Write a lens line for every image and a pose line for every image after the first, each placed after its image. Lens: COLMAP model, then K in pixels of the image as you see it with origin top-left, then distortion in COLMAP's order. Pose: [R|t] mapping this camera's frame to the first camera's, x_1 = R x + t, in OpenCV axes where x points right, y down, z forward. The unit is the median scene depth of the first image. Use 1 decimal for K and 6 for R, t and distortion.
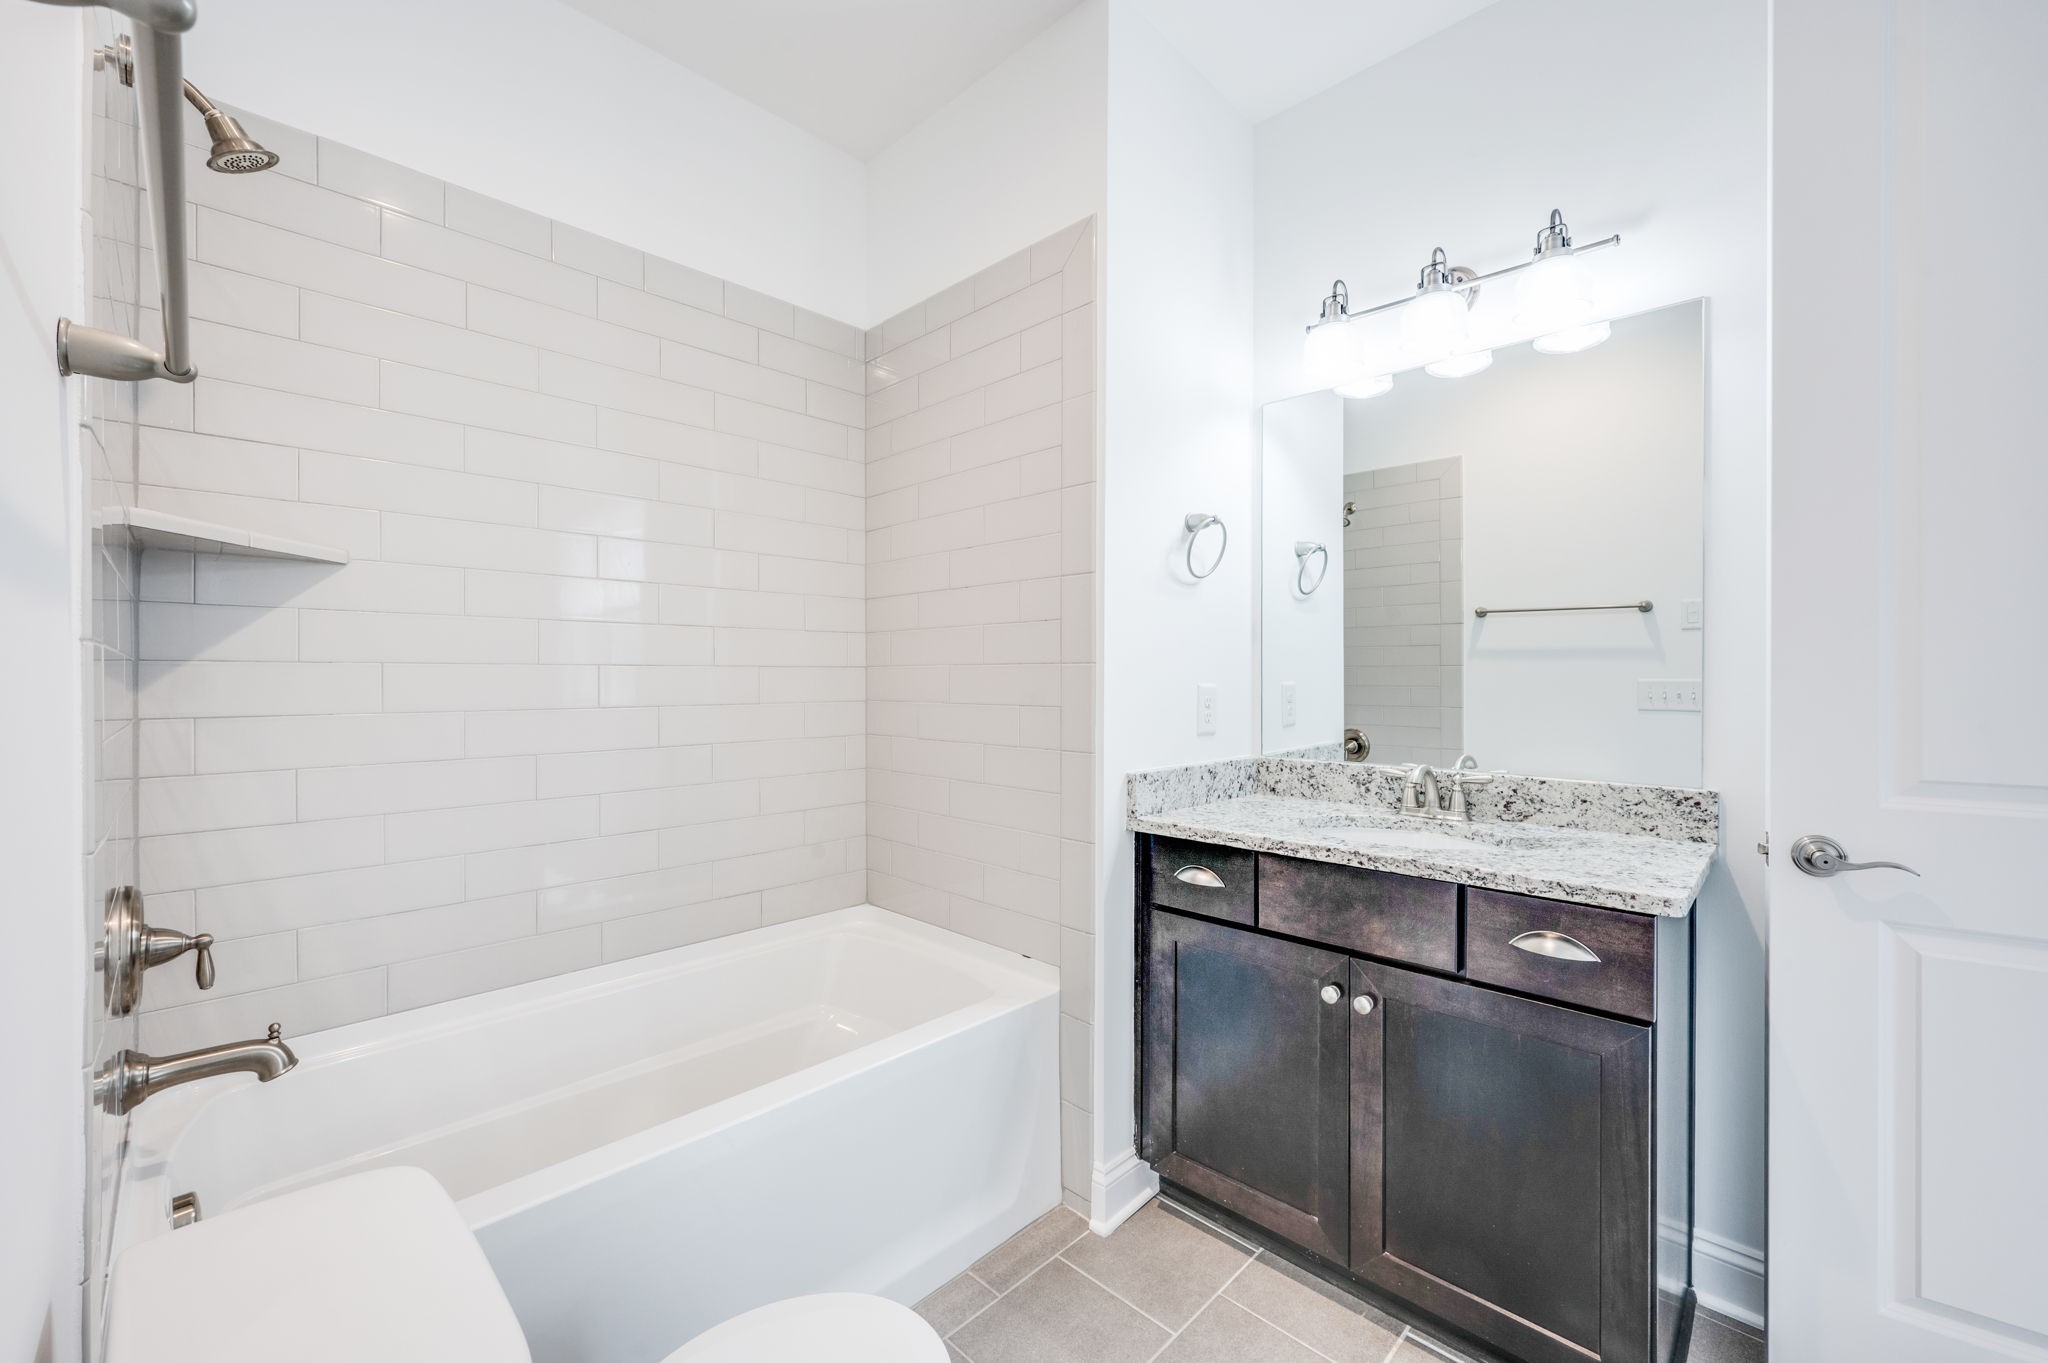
lens RADIAL K [[828.5, 0, 1049.9], [0, 828.5, 670.9], [0, 0, 1]] dist [-0.004525, -0.000346]
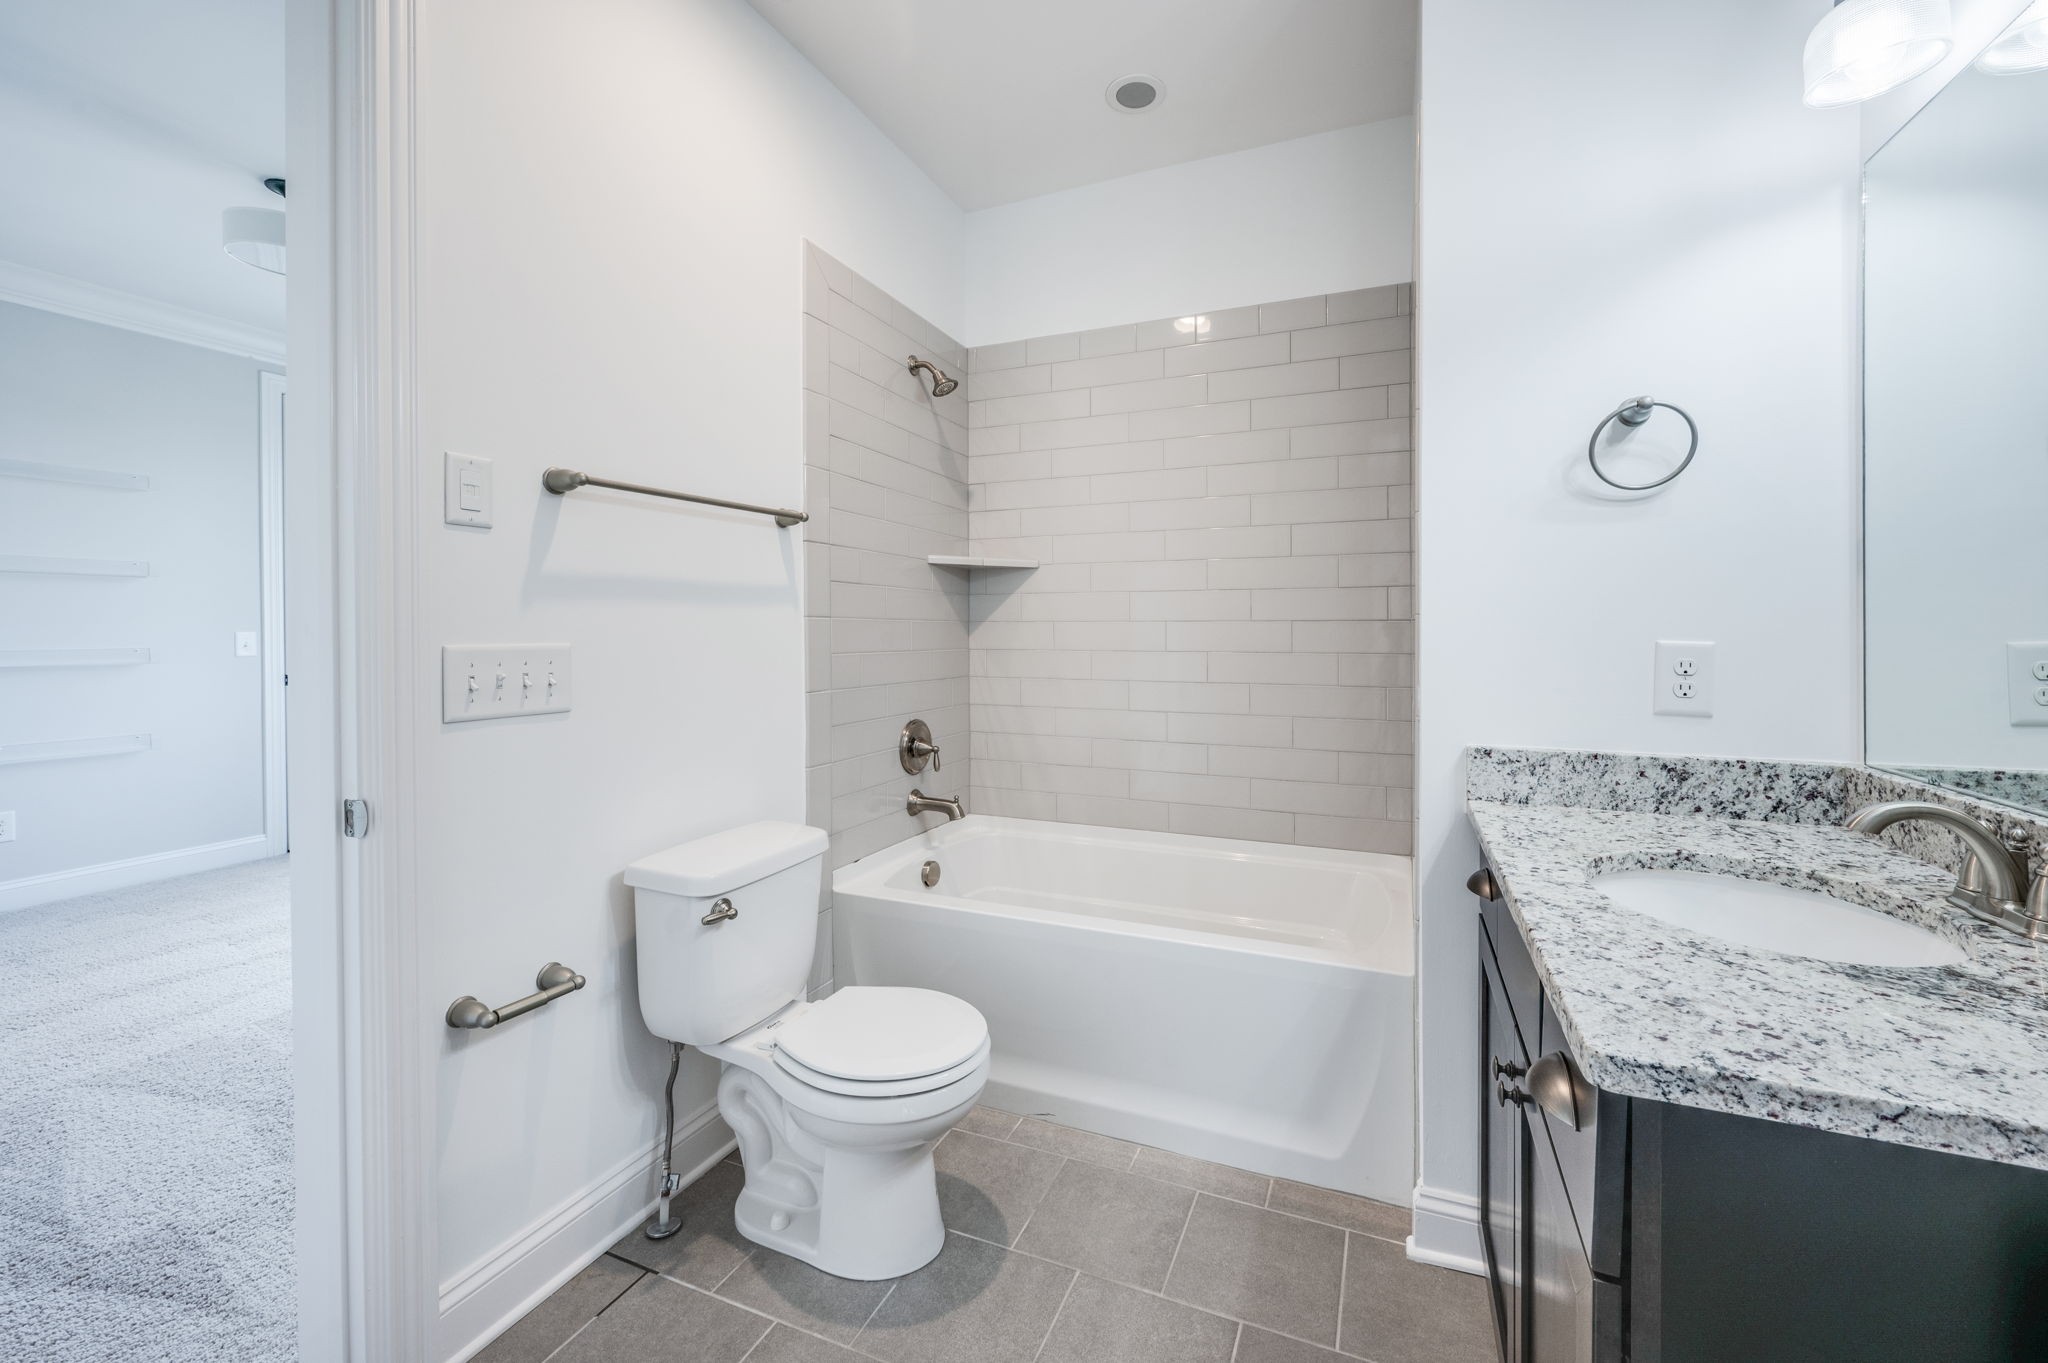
lens RADIAL K [[808.9, 0, 1032.8], [0, 808.9, 633.6], [0, 0, 1]] dist [-0.001055, -0.000232]
pose [[0.353416, 0.003981, -0.935458, 0.678568], [0.006626, 0.999955, 0.006758, 0.002575], [0.935443, -0.008587, 0.353374, 0.294856]]
